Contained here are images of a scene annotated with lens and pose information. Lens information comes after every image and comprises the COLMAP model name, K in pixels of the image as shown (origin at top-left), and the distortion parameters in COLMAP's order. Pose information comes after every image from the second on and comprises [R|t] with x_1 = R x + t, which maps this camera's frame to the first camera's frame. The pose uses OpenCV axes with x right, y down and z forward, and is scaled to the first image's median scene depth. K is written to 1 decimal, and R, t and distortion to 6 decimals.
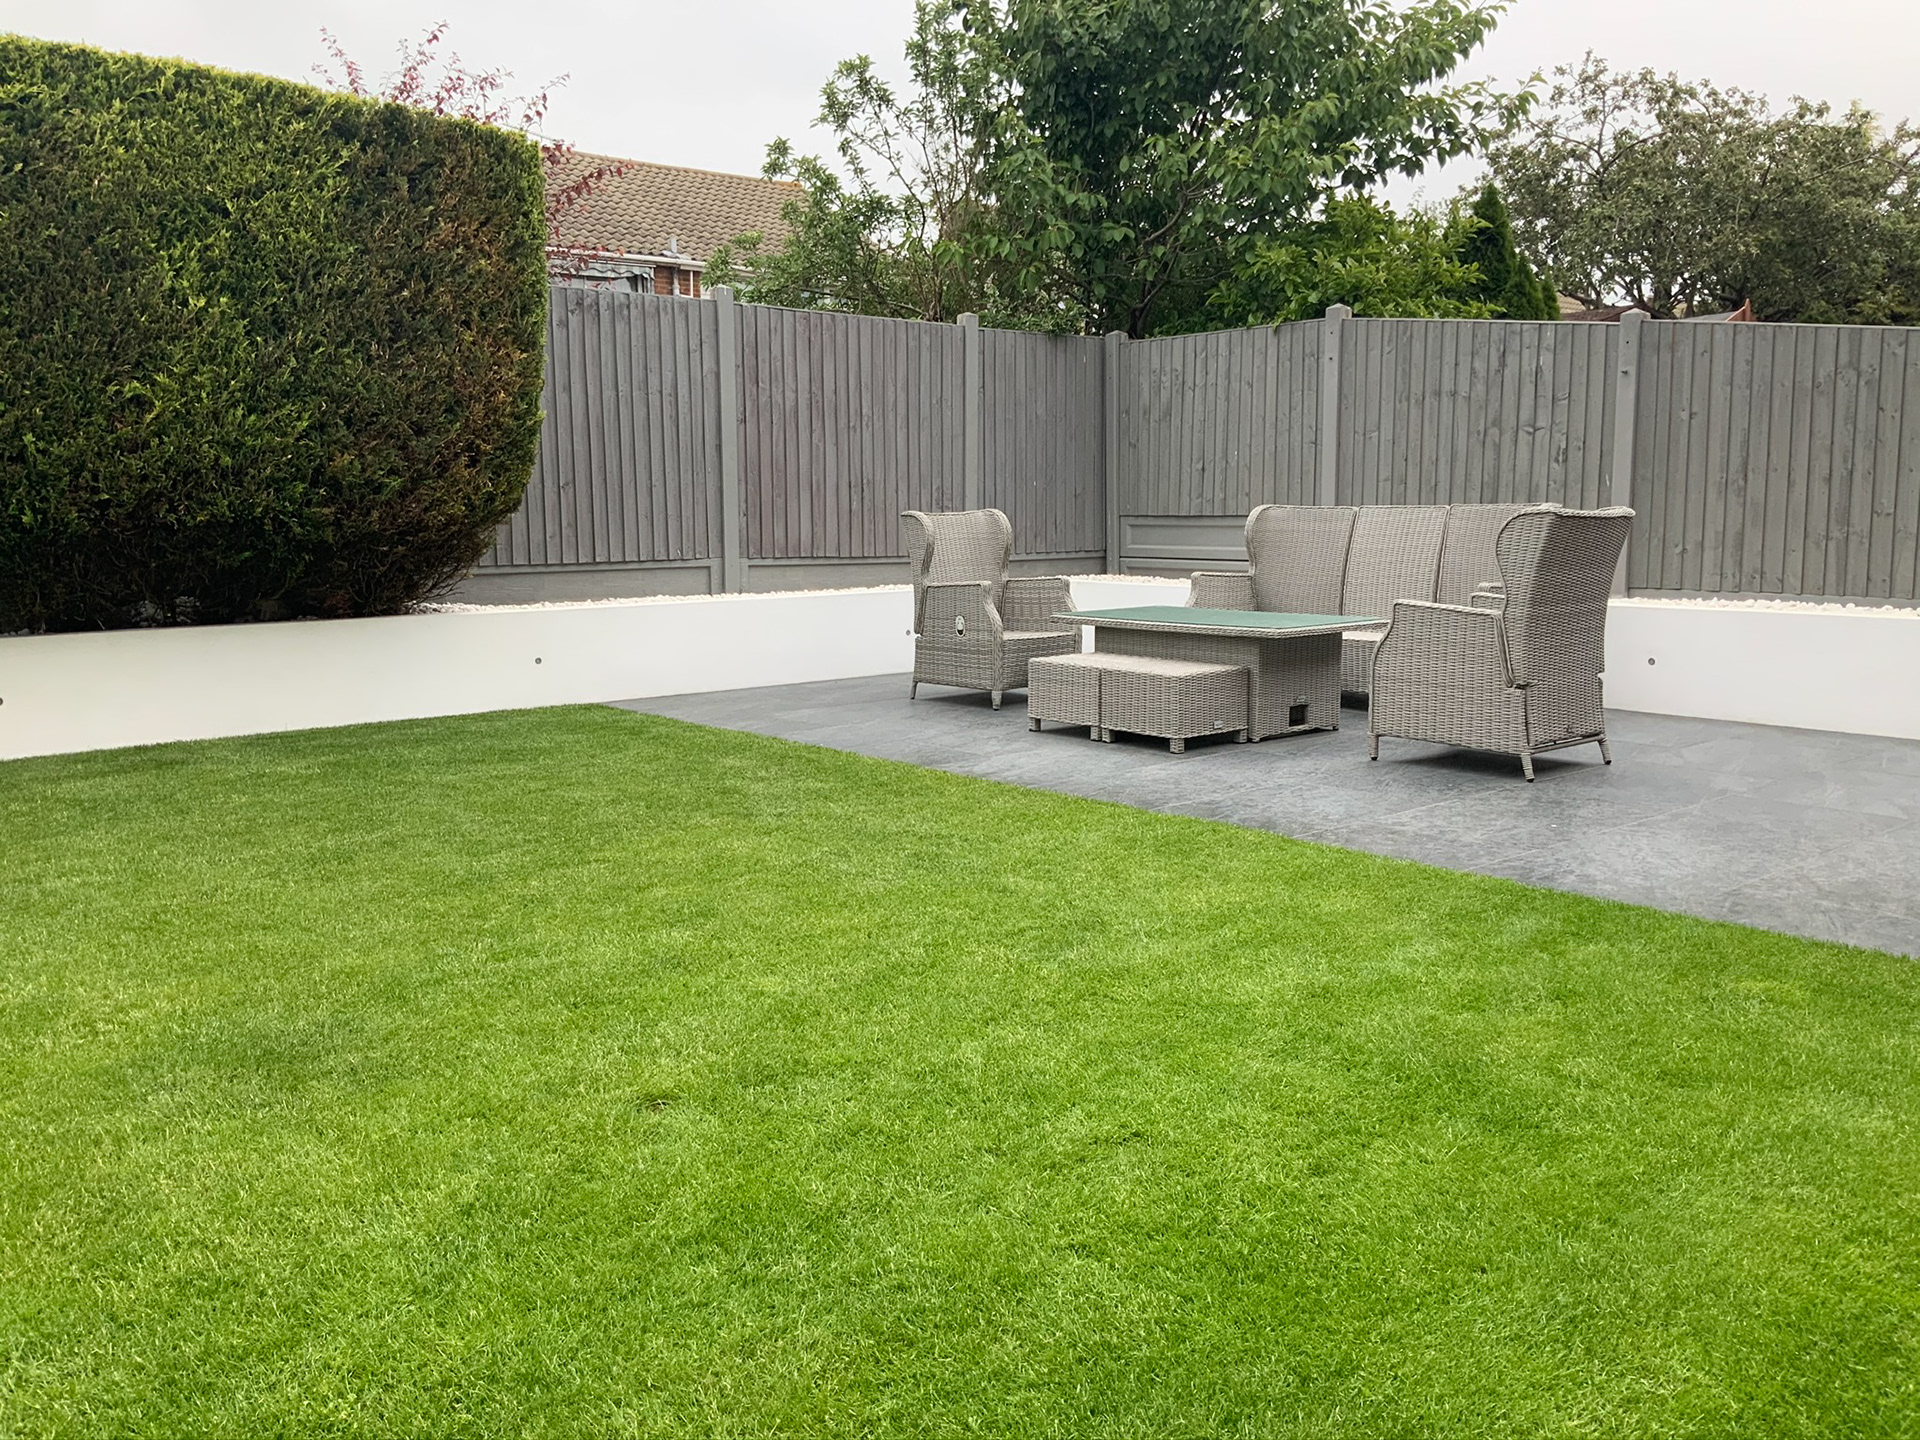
lens RADIAL K [[1580.0, 0, 951.0], [0, 1580.0, 718.5], [0, 0, 1]] dist [0.103878, -0.204284]
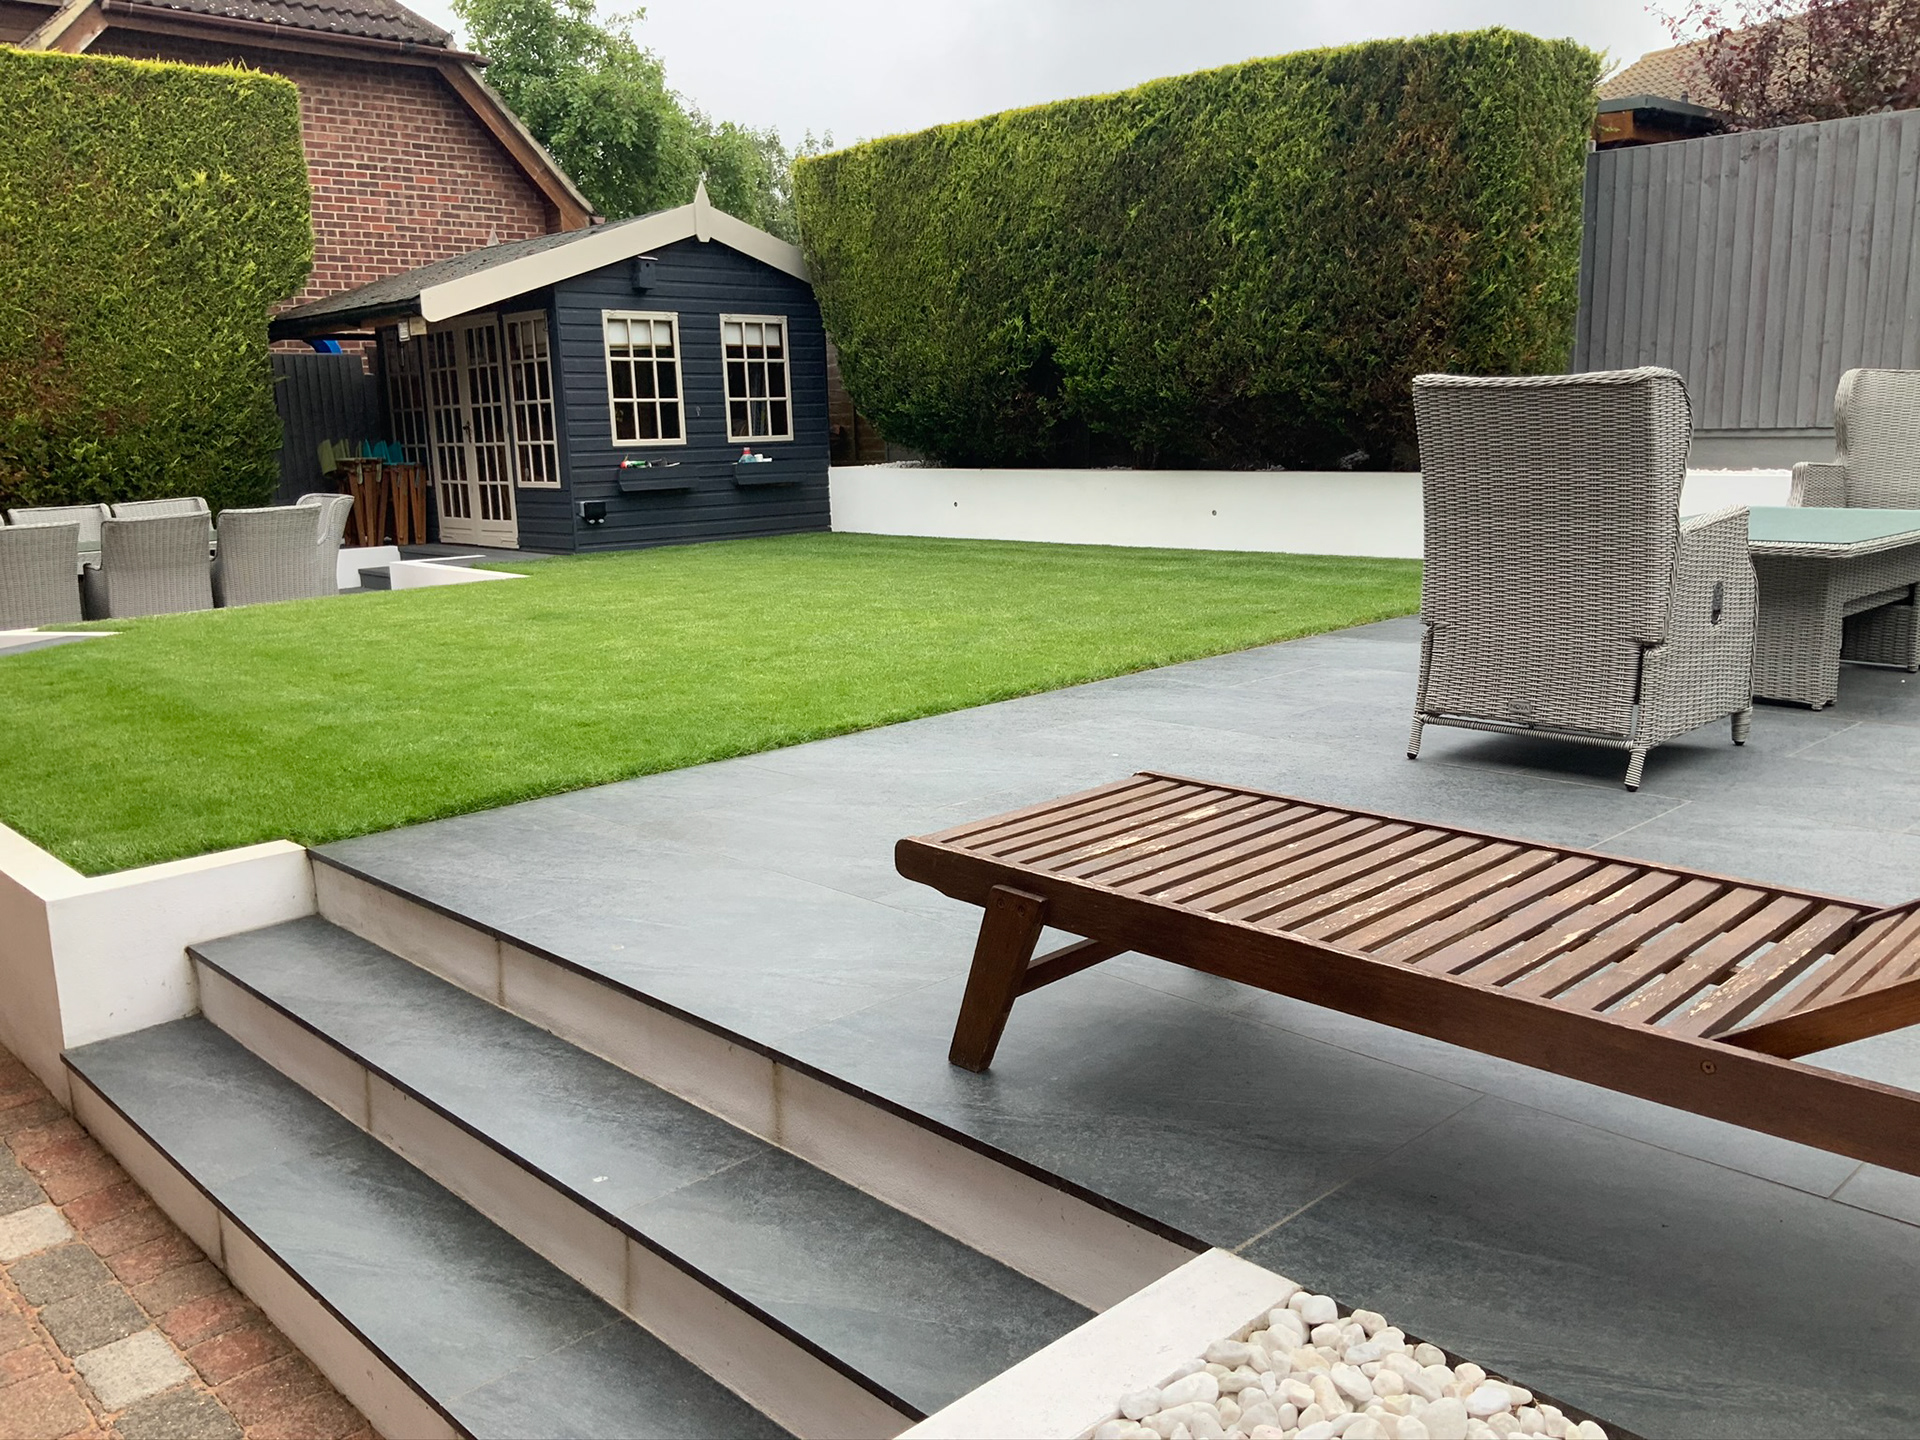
lens RADIAL K [[1580.0, 0, 952.0], [0, 1580.0, 718.1], [0, 0, 1]] dist [0.103878, -0.204284]
pose [[0.049588, 0.196993, -0.979150, 0.721090], [-0.107530, 0.975711, 0.190856, -0.063773], [0.992964, 0.095824, 0.069566, 0.505845]]
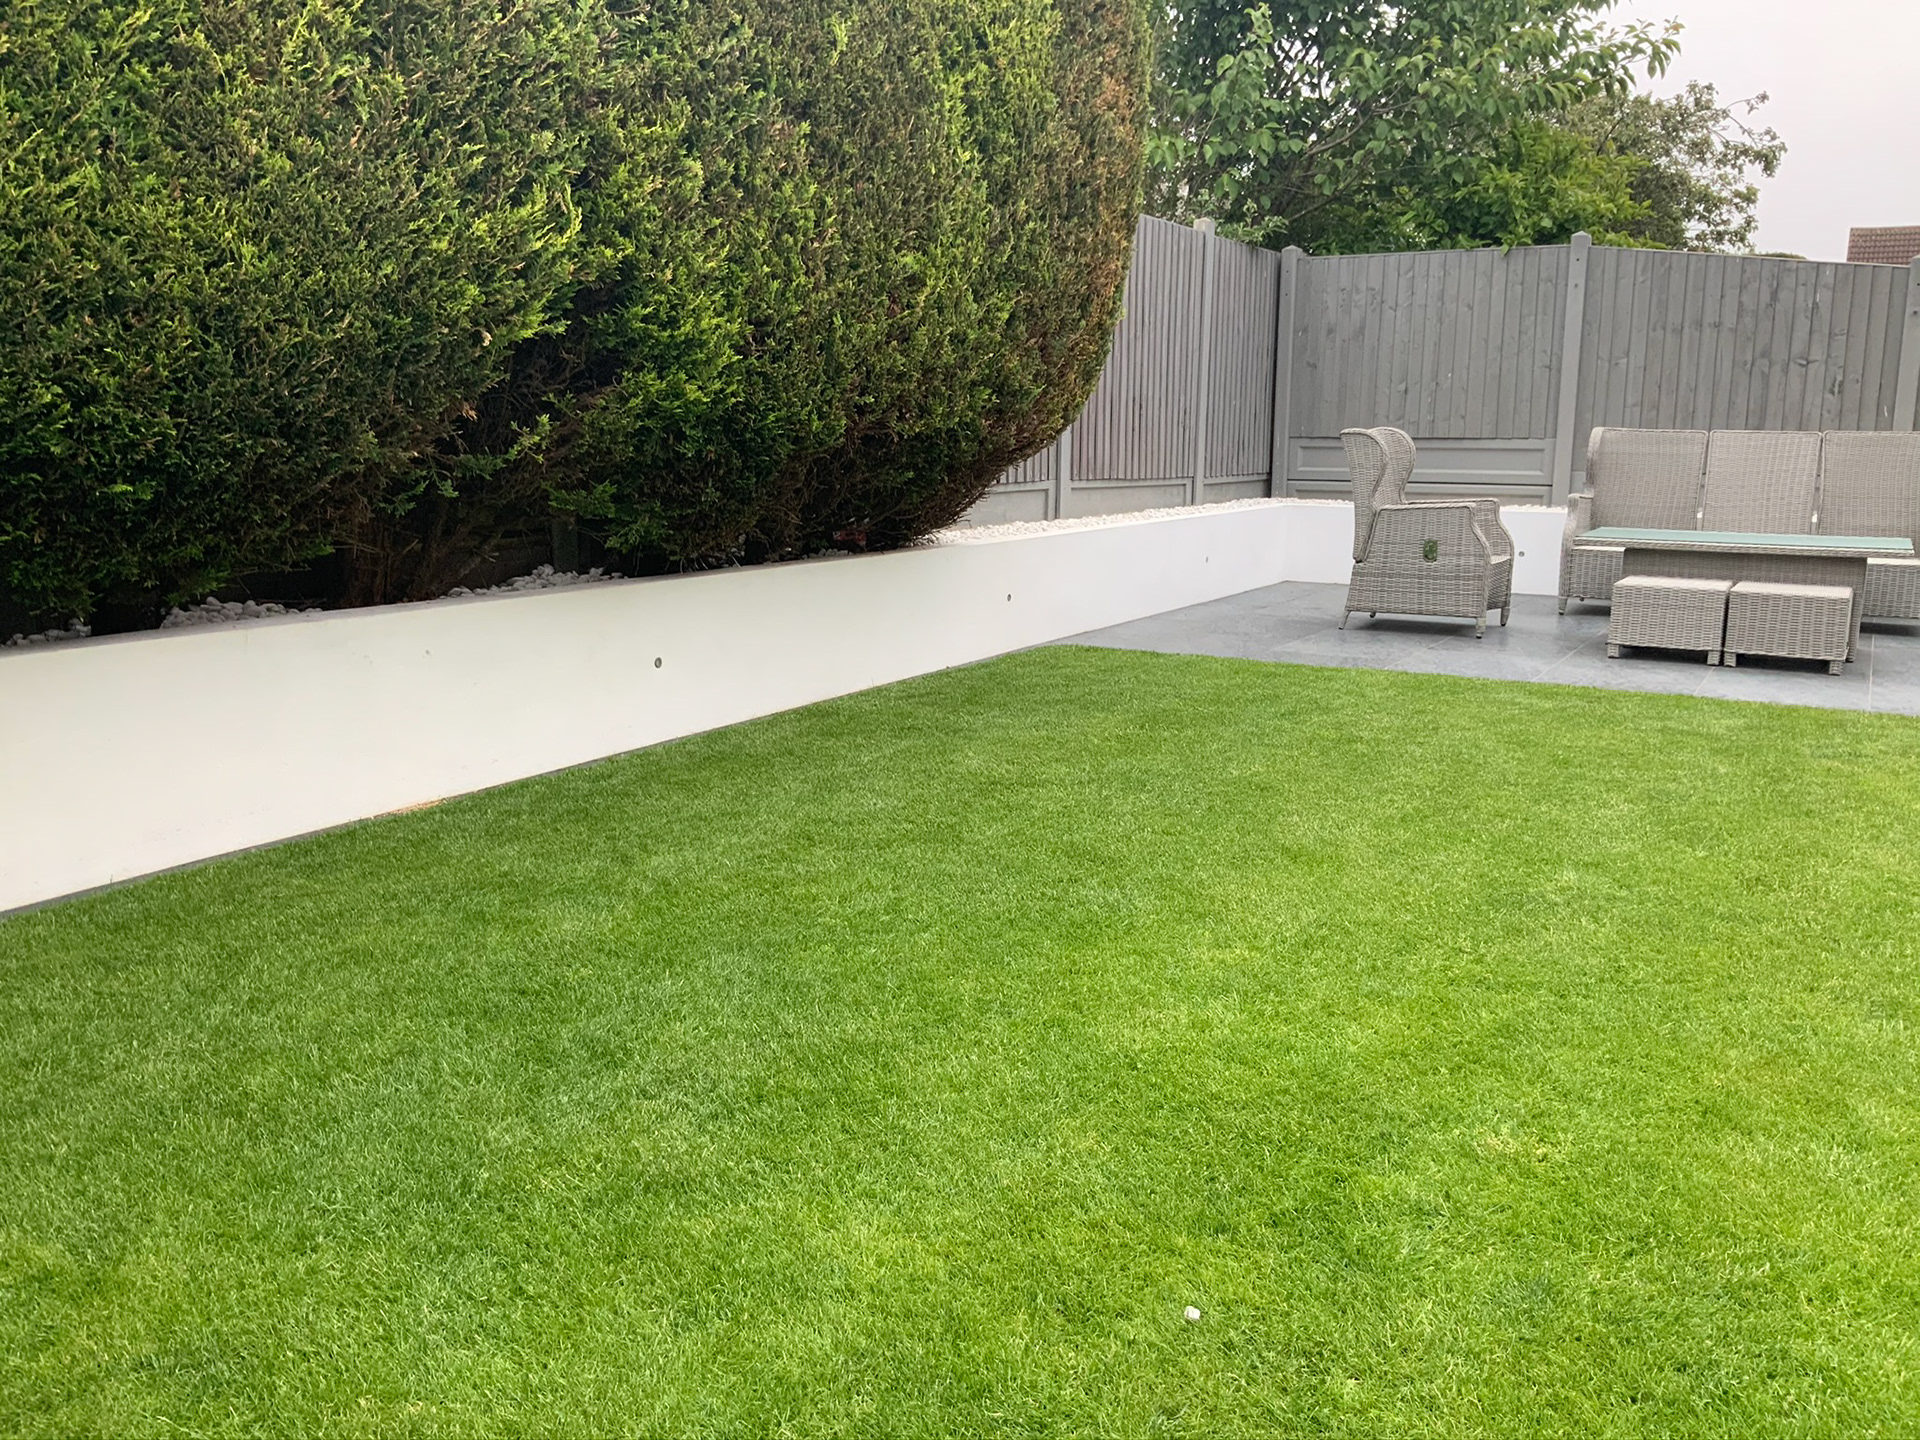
lens RADIAL K [[1580.0, 0, 951.8], [0, 1580.0, 717.2], [0, 0, 1]] dist [0.103878, -0.204284]
pose [[0.943301, -0.044567, 0.328932, -0.549191], [0.029451, 0.998275, 0.050797, -0.014866], [-0.330629, -0.038229, 0.942986, 0.174964]]
